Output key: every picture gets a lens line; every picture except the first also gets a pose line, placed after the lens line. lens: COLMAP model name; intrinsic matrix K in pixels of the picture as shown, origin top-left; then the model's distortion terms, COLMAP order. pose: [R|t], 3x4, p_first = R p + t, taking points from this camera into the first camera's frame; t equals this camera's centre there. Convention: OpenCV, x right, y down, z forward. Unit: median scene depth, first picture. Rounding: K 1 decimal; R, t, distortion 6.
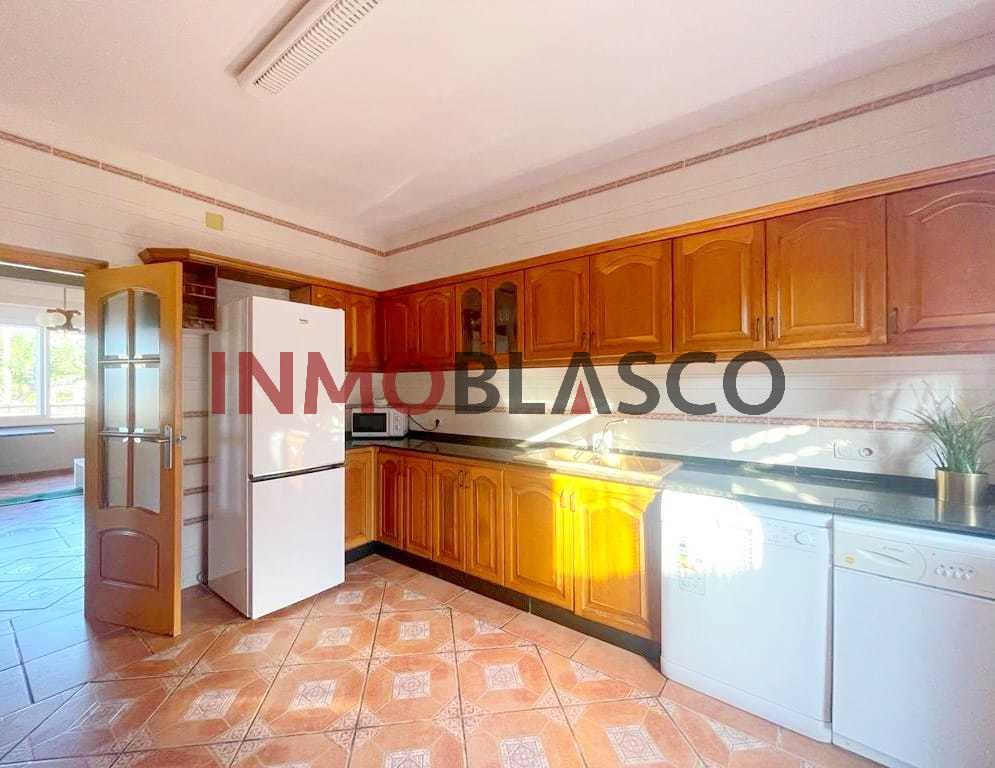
lens RADIAL K [[411.0, 0, 475.1], [0, 411.0, 382.3], [0, 0, 1]] dist [-0.000450, 0.000109]
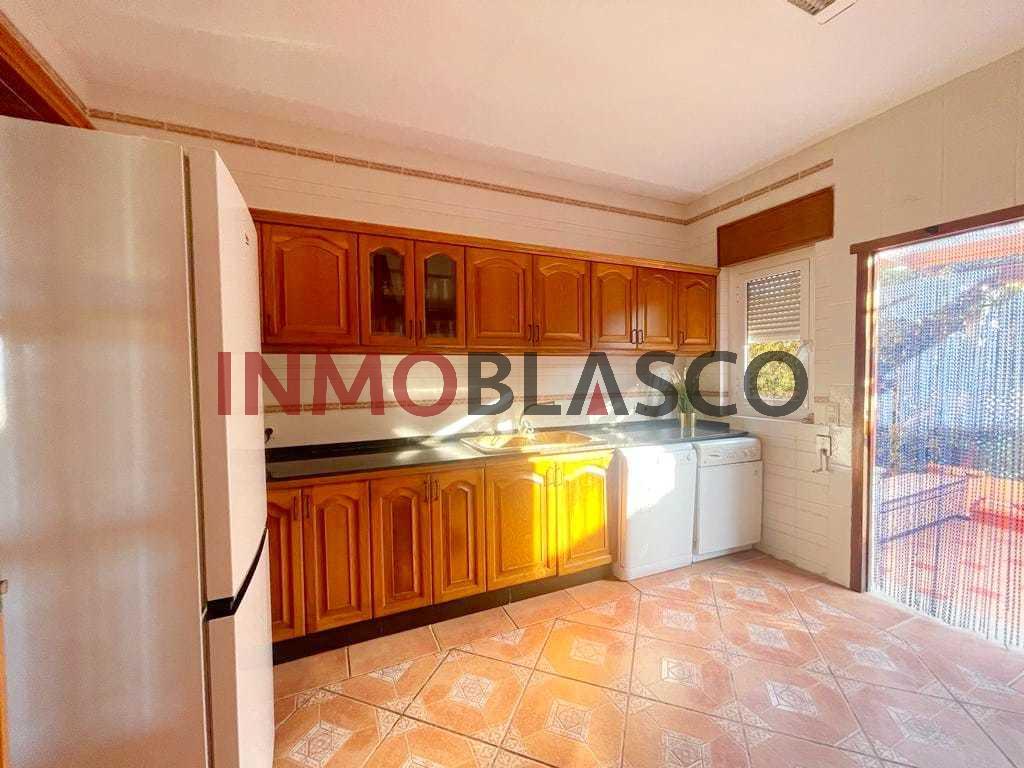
lens RADIAL K [[412.7, 0, 499.1], [0, 412.7, 384.7], [0, 0, 1]] dist [-0.000461, 0.000052]
pose [[0.475102, -0.026552, 0.879530, -0.736352], [0.003257, 0.999591, 0.028417, 0.006230], [-0.879925, -0.010637, 0.474994, 0.552085]]
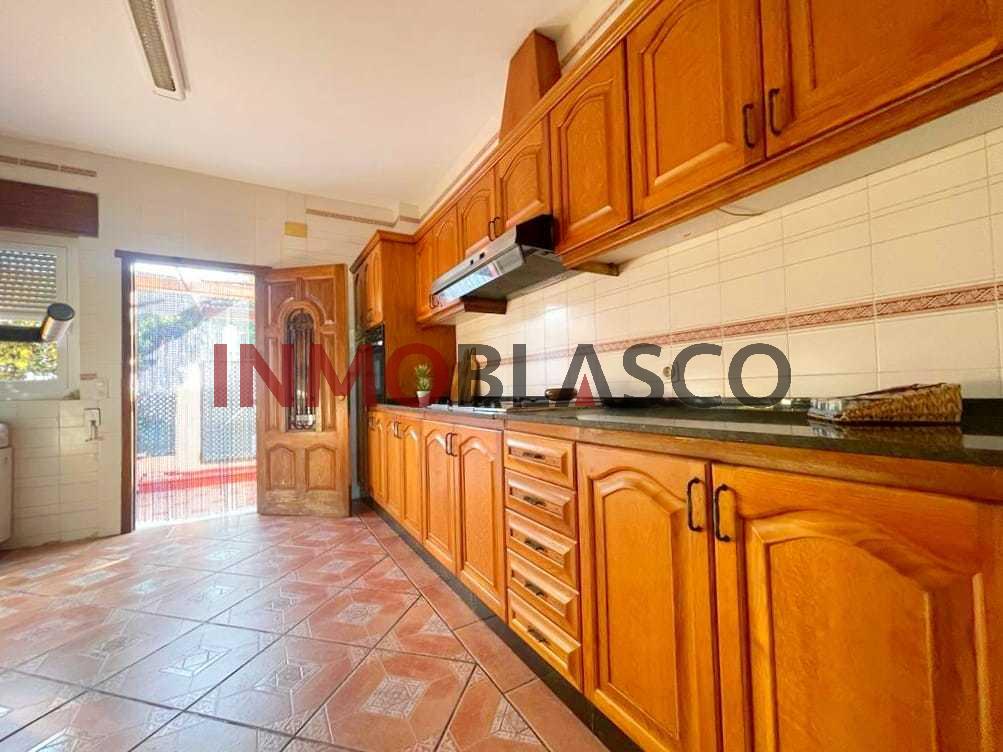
lens RADIAL K [[414.3, 0, 506.2], [0, 414.3, 376.2], [0, 0, 1]] dist [-0.001358, -0.000122]
pose [[-0.929679, 0.037924, 0.366412, -0.963409], [0.026713, 0.999008, -0.035623, 0.152440], [-0.367400, -0.023330, -0.929770, 0.997651]]
